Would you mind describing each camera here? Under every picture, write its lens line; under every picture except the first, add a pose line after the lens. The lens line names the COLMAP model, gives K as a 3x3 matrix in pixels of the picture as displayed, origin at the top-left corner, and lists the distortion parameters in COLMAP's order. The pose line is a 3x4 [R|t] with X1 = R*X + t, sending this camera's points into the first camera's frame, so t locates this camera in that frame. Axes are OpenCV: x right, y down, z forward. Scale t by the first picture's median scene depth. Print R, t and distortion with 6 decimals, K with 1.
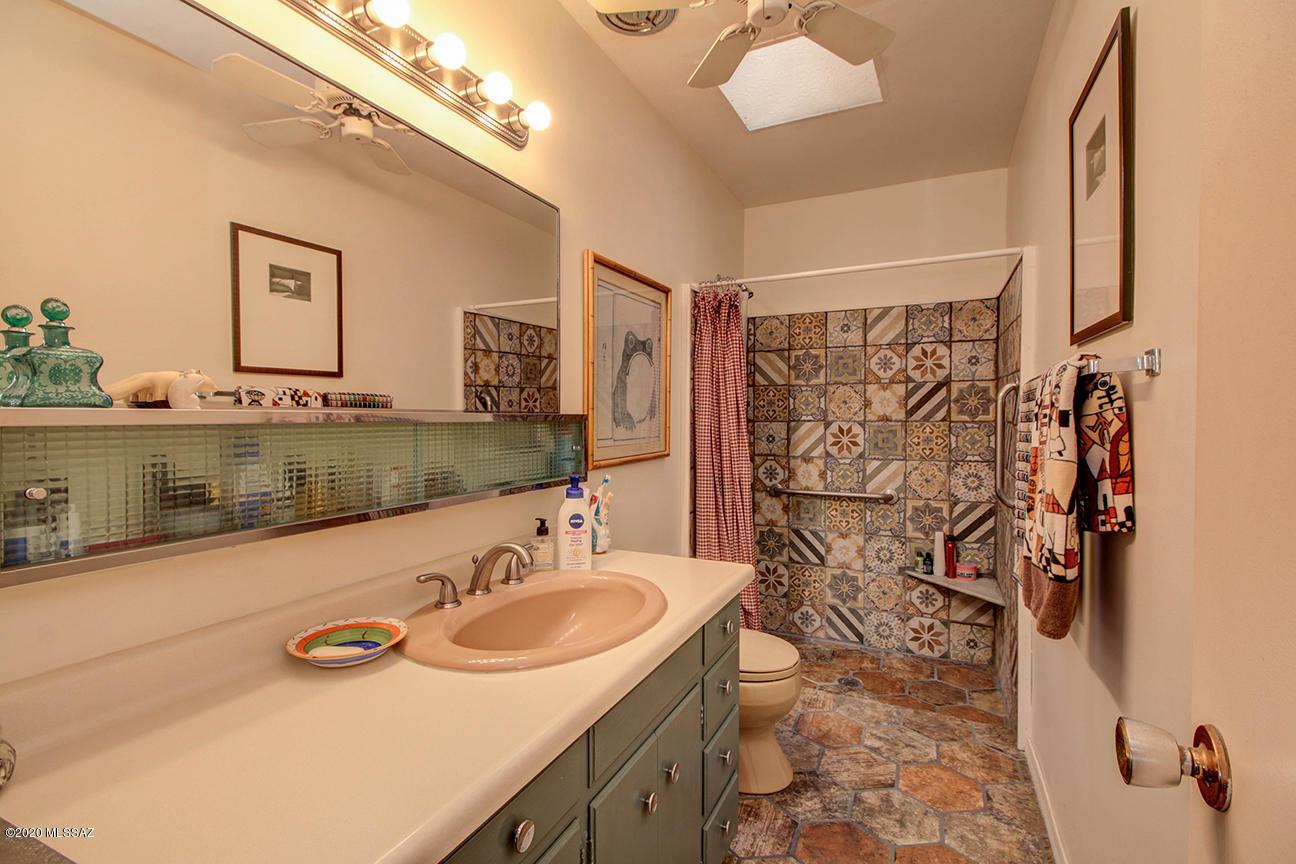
lens RADIAL K [[590.8, 0, 648.0], [0, 590.8, 431.3], [0, 0, 1]] dist [0.000280, -0.003317]
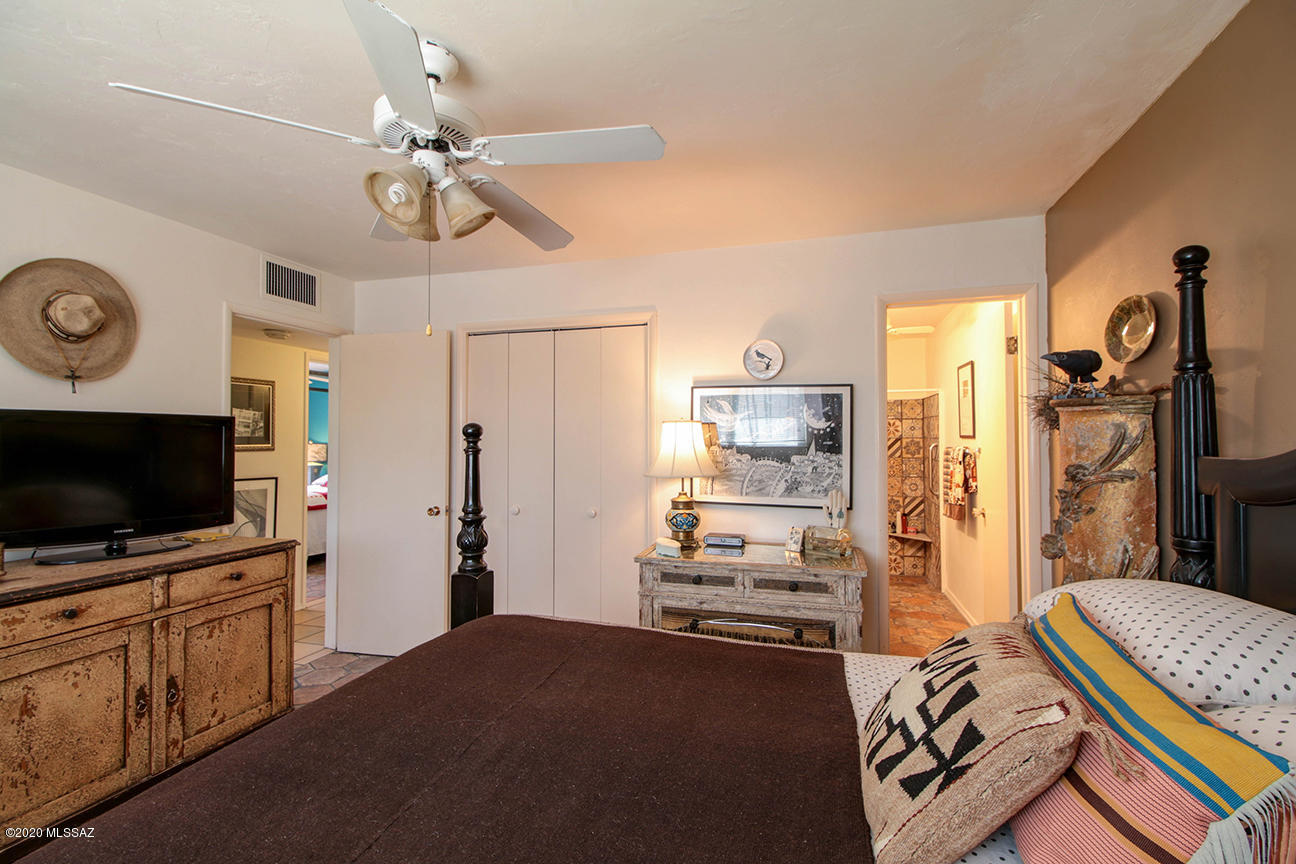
lens RADIAL K [[590.8, 0, 649.5], [0, 590.8, 430.5], [0, 0, 1]] dist [0.000280, -0.003317]
pose [[0.987305, 0.004155, 0.158783, -0.694614], [0.002585, 0.999105, -0.042223, -0.027091], [-0.158816, 0.042097, 0.986410, -0.904729]]
